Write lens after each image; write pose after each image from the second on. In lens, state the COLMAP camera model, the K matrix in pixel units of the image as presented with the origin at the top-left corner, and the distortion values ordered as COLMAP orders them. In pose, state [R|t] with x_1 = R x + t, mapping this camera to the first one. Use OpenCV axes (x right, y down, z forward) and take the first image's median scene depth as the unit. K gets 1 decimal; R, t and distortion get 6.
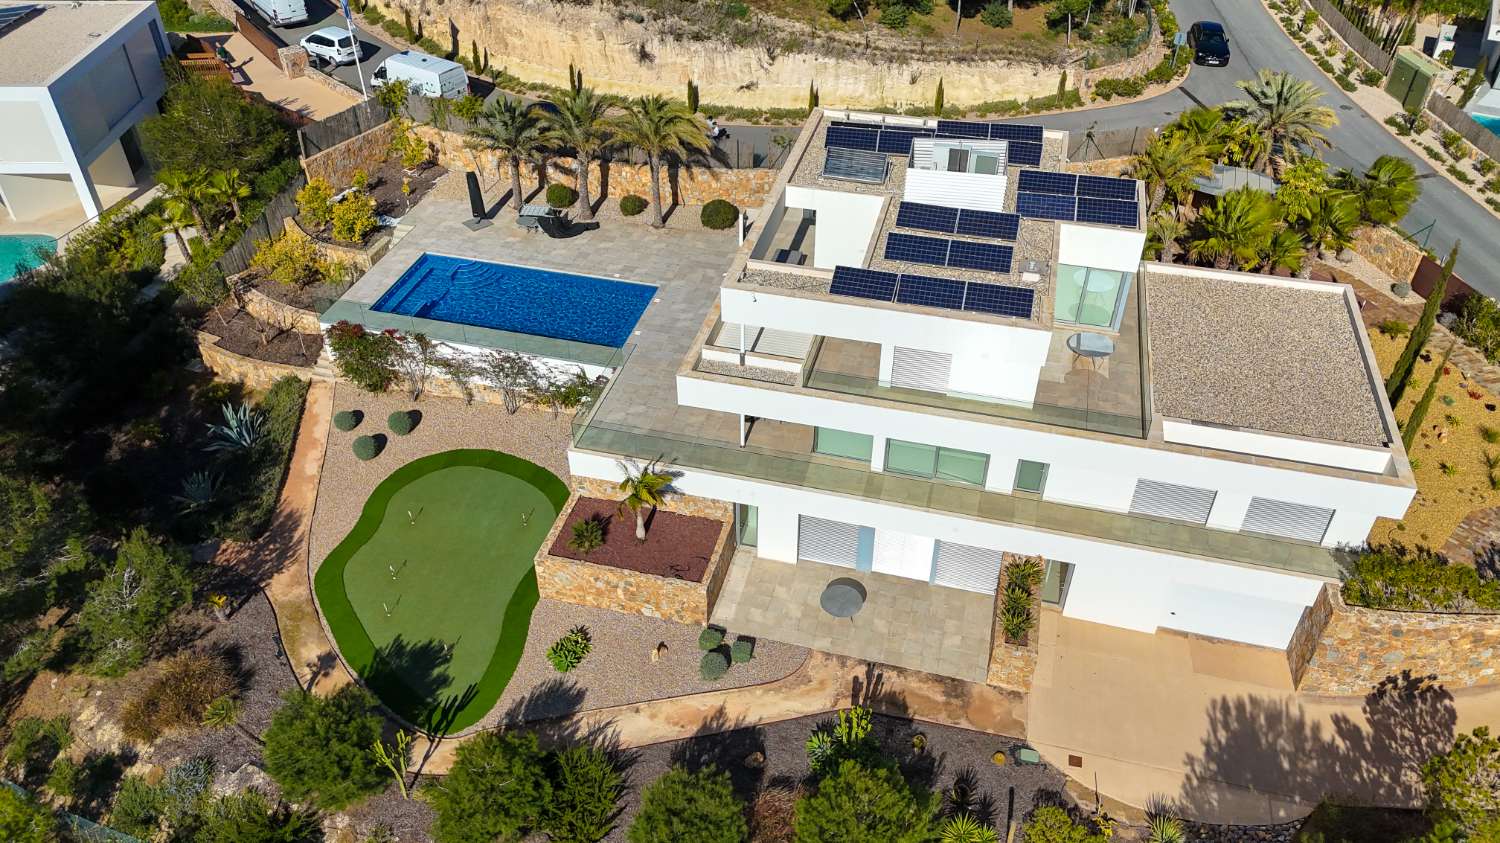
lens RADIAL K [[1113.0, 0, 752.8], [0, 1113.0, 423.2], [0, 0, 1]] dist [0.048514, -0.023778]
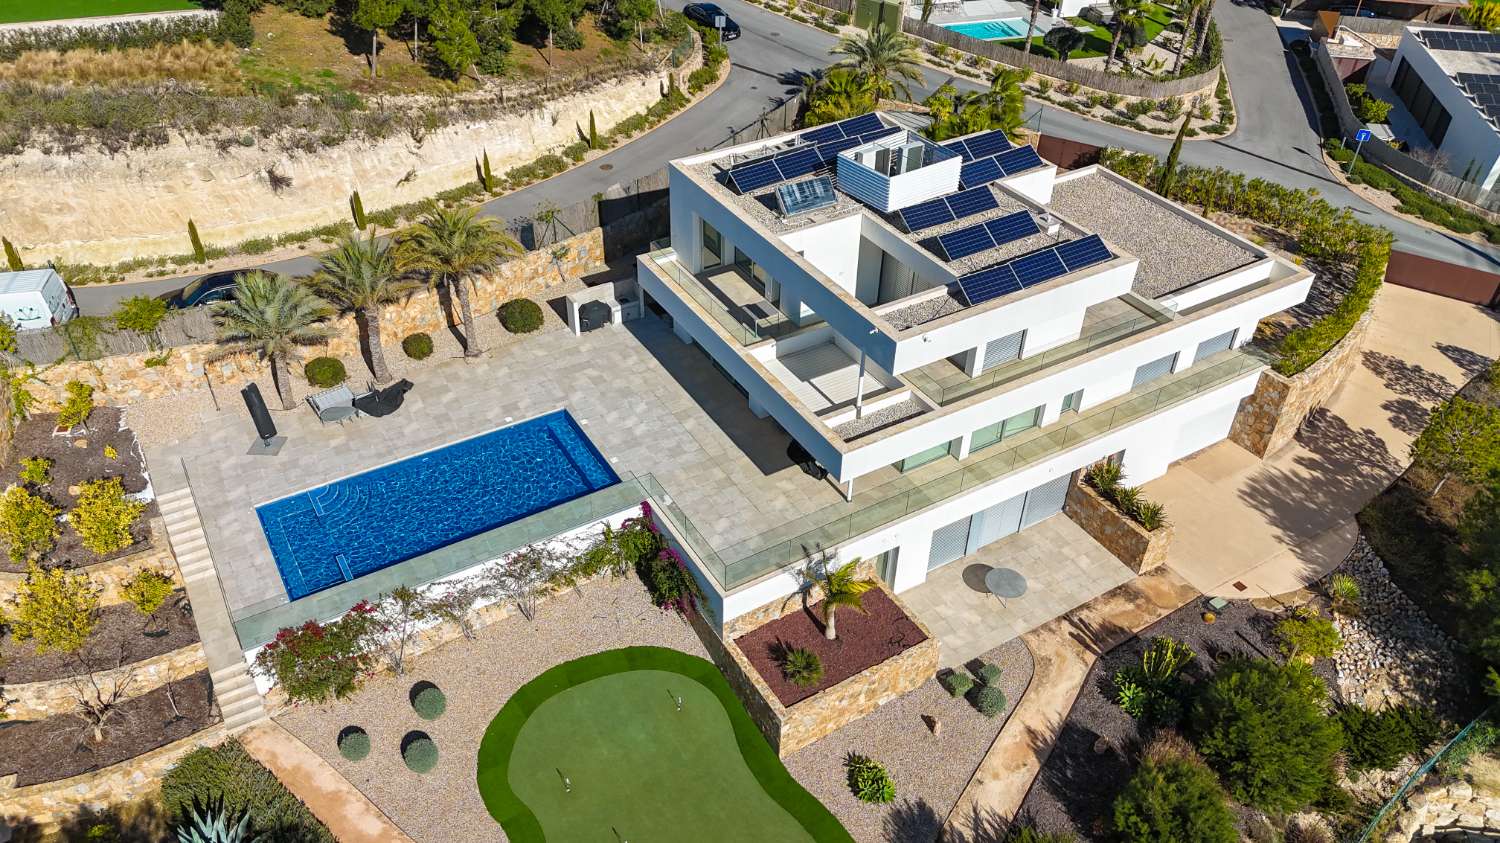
lens RADIAL K [[1113.0, 0, 745.8], [0, 1113.0, 417.1], [0, 0, 1]] dist [0.048514, -0.023778]
pose [[0.699427, -0.424158, 0.575232, -0.515820], [0.427238, 0.893352, 0.139248, -0.187519], [-0.572947, 0.148367, 0.806051, 0.229867]]
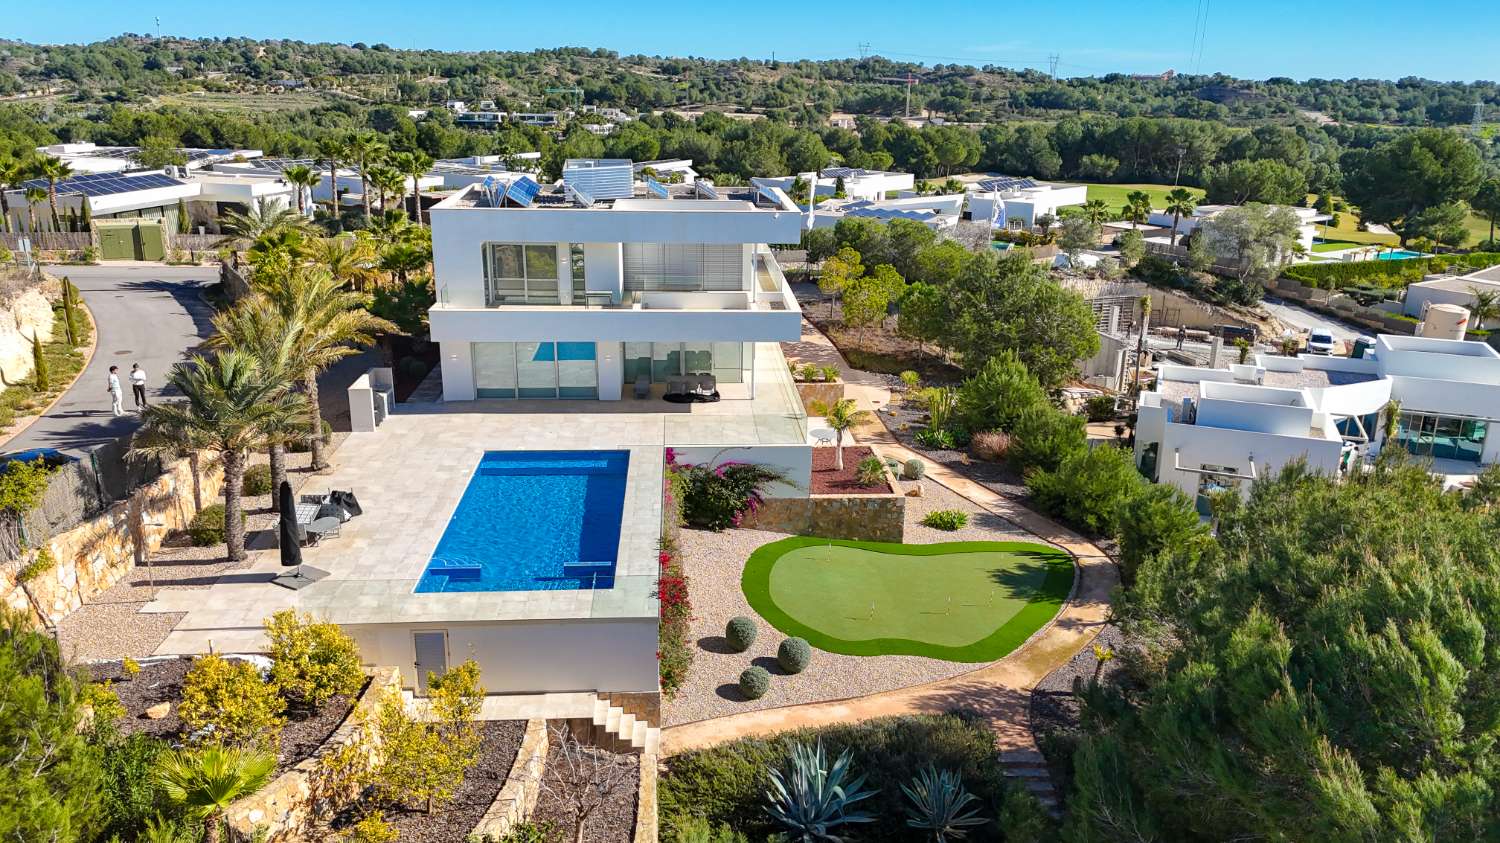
lens RADIAL K [[1113.0, 0, 760.1], [0, 1113.0, 421.1], [0, 0, 1]] dist [0.048514, -0.023778]
pose [[-0.319435, -0.288496, 0.902625, -0.912899], [0.574819, 0.698276, 0.426608, -0.387982], [-0.753356, 0.655119, -0.057221, 0.932499]]
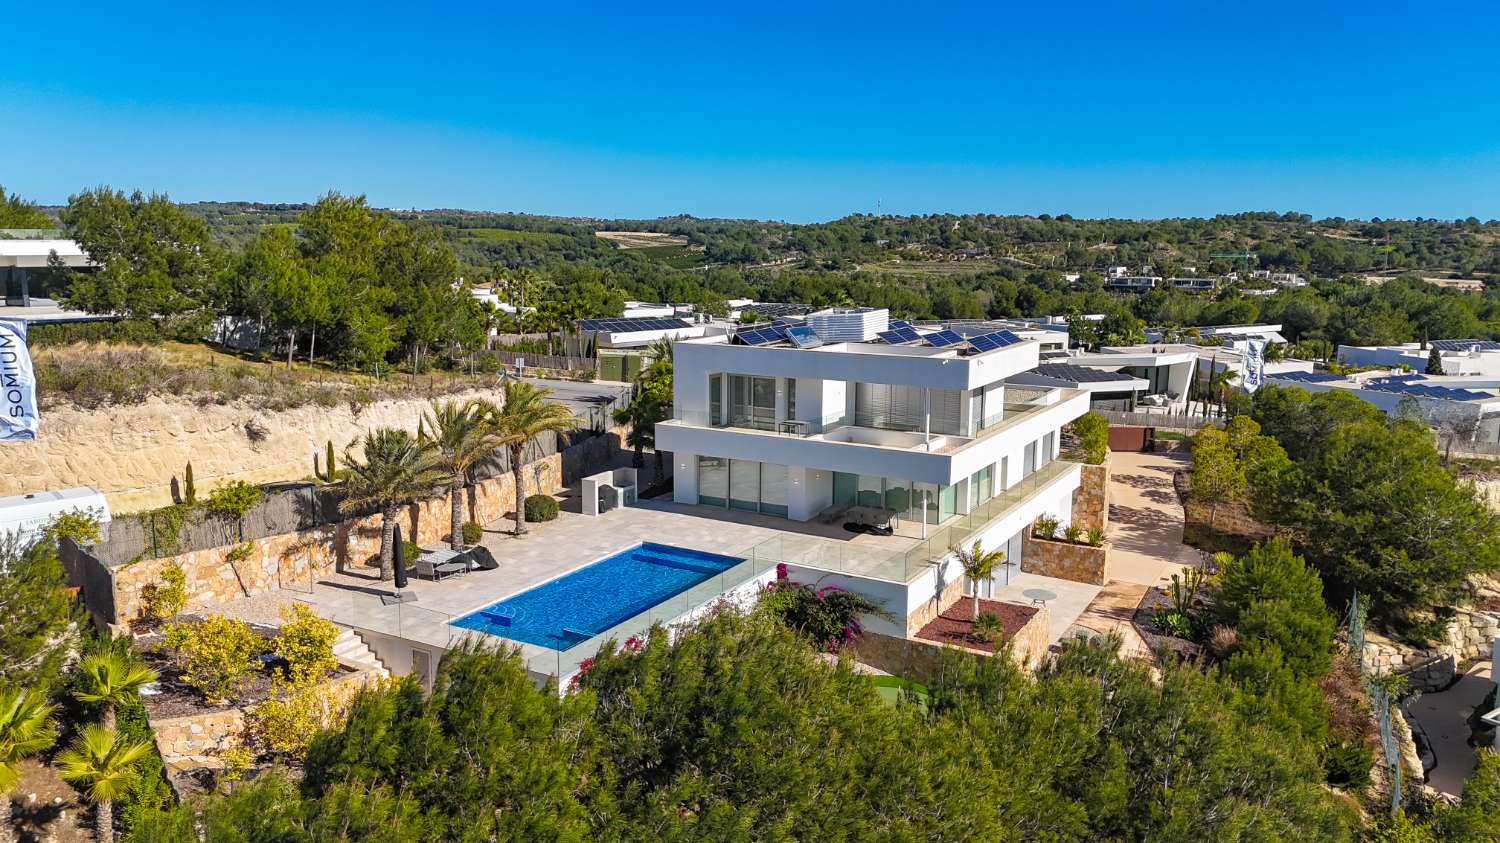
lens RADIAL K [[1113.0, 0, 748.2], [0, 1113.0, 411.4], [0, 0, 1]] dist [0.048514, -0.023778]
pose [[0.270516, -0.152429, 0.950572, -0.989916], [0.593905, 0.803532, -0.040164, -0.128186], [-0.757693, 0.575414, 0.307896, 0.611320]]
